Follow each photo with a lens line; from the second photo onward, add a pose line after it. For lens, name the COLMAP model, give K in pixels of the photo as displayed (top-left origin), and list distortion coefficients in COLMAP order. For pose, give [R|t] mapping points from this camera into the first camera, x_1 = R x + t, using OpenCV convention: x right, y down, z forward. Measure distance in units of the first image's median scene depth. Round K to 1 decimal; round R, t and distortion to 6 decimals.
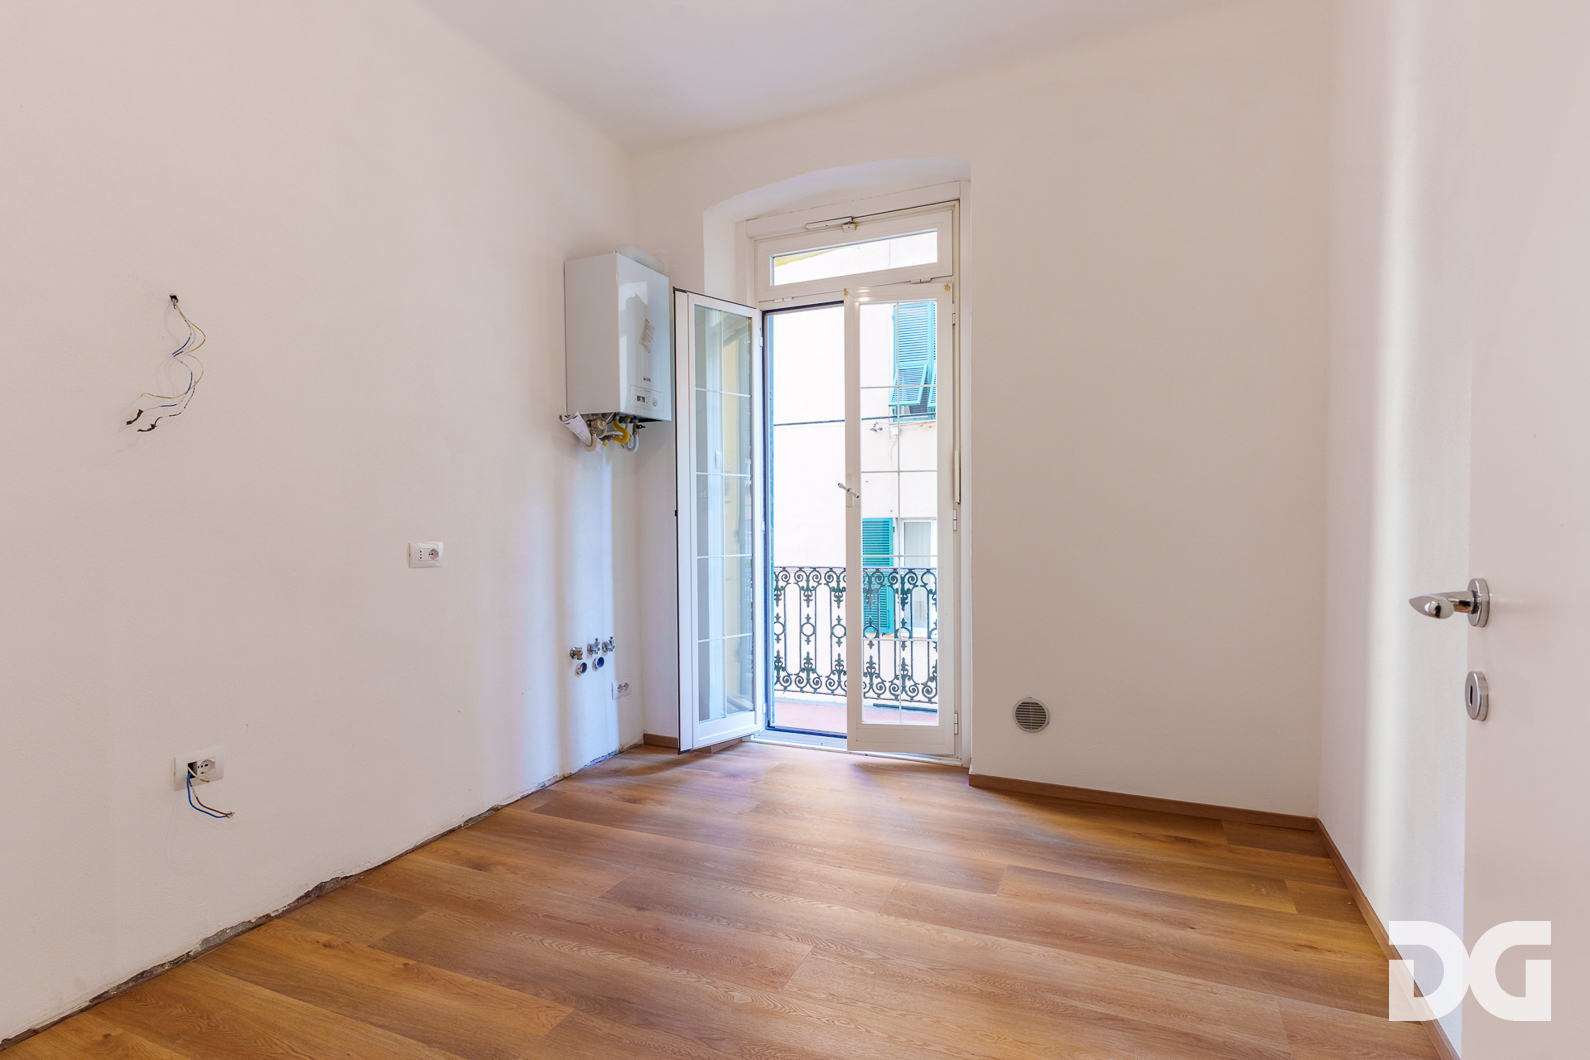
lens RADIAL K [[771.4, 0, 784.8], [0, 771.4, 531.6], [0, 0, 1]] dist [0.004638, 0.000094]
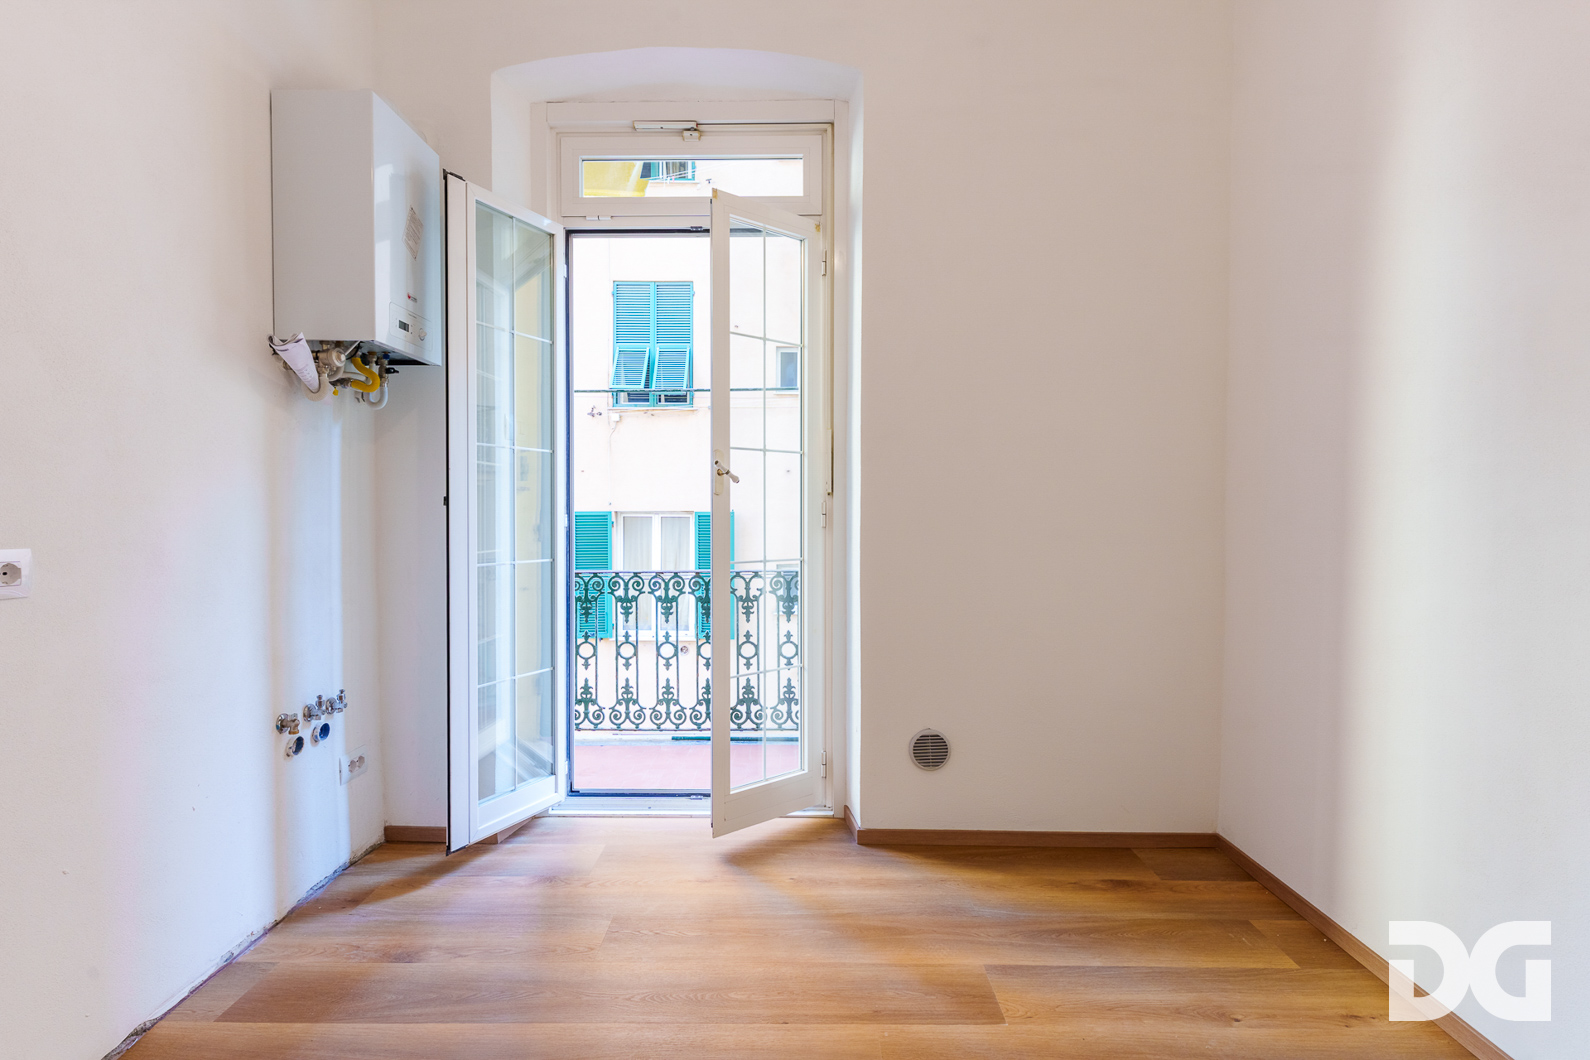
lens RADIAL K [[771.4, 0, 758.7], [0, 771.4, 518.7], [0, 0, 1]] dist [0.004638, 0.000094]
pose [[0.923620, 0.006763, 0.383251, -0.155461], [-0.003039, 0.999942, -0.010321, -0.001725], [-0.383298, 0.008368, 0.923587, 0.272648]]
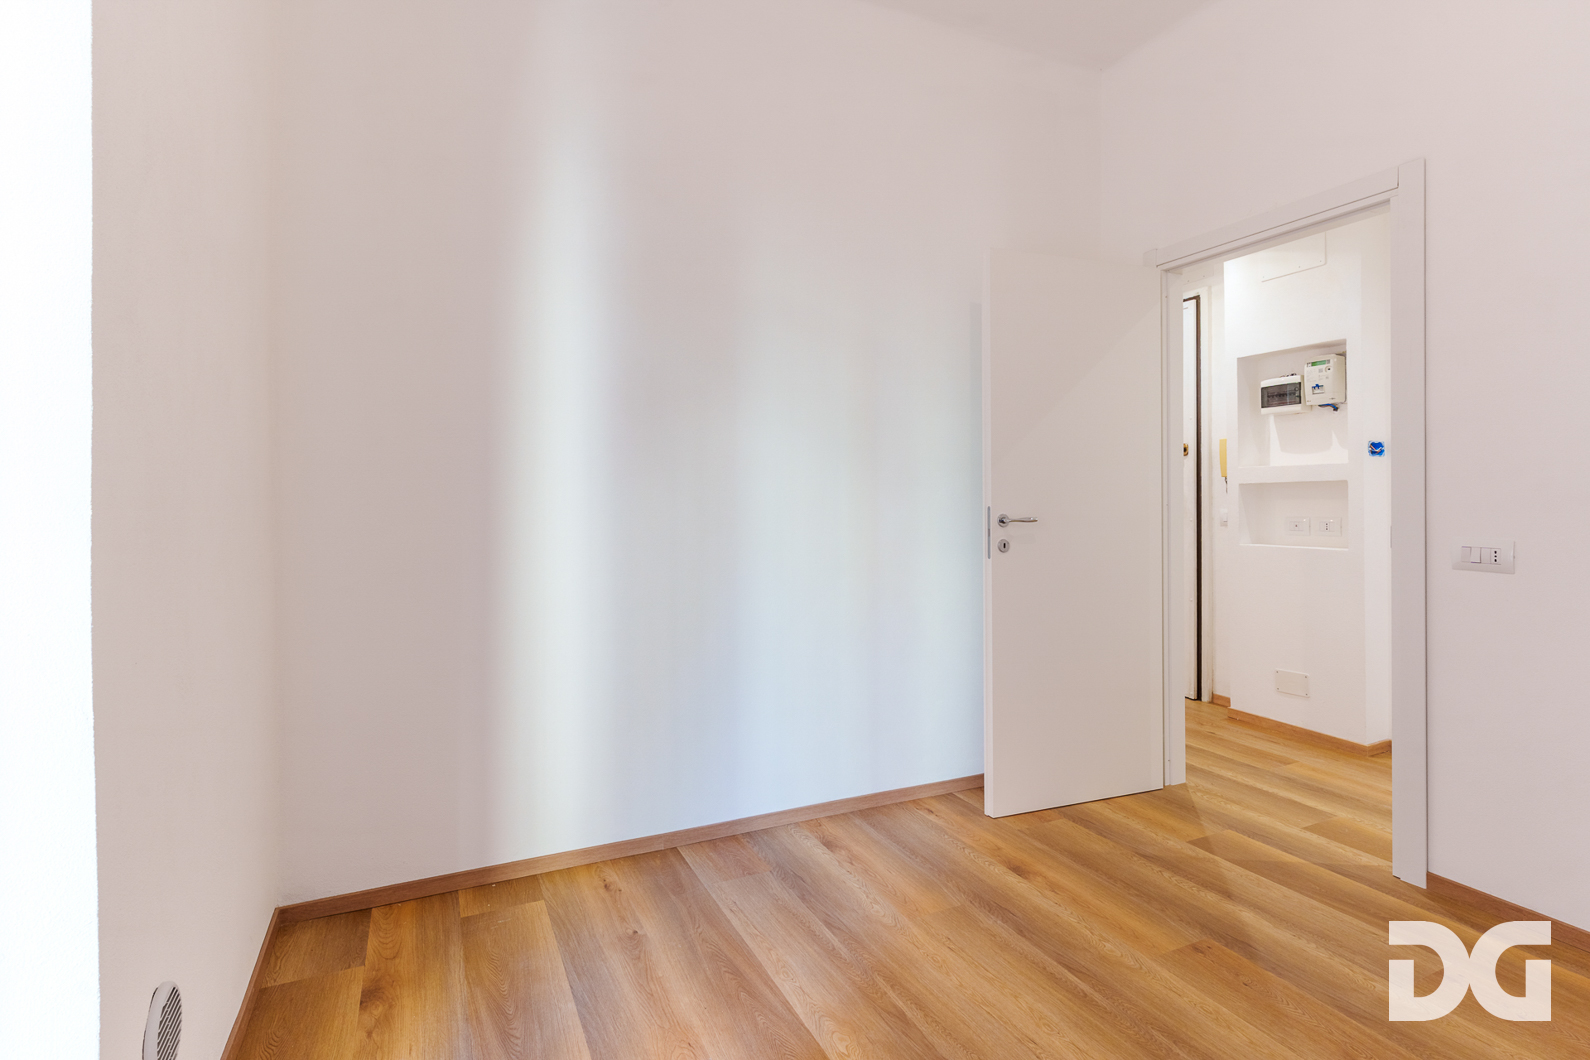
lens RADIAL K [[771.4, 0, 795.1], [0, 771.4, 515.8], [0, 0, 1]] dist [0.004638, 0.000094]
pose [[-0.762146, -0.004587, 0.647389, -0.155145], [0.032900, 0.998408, 0.045806, -0.028117], [-0.646568, 0.056210, -0.760782, 0.981445]]
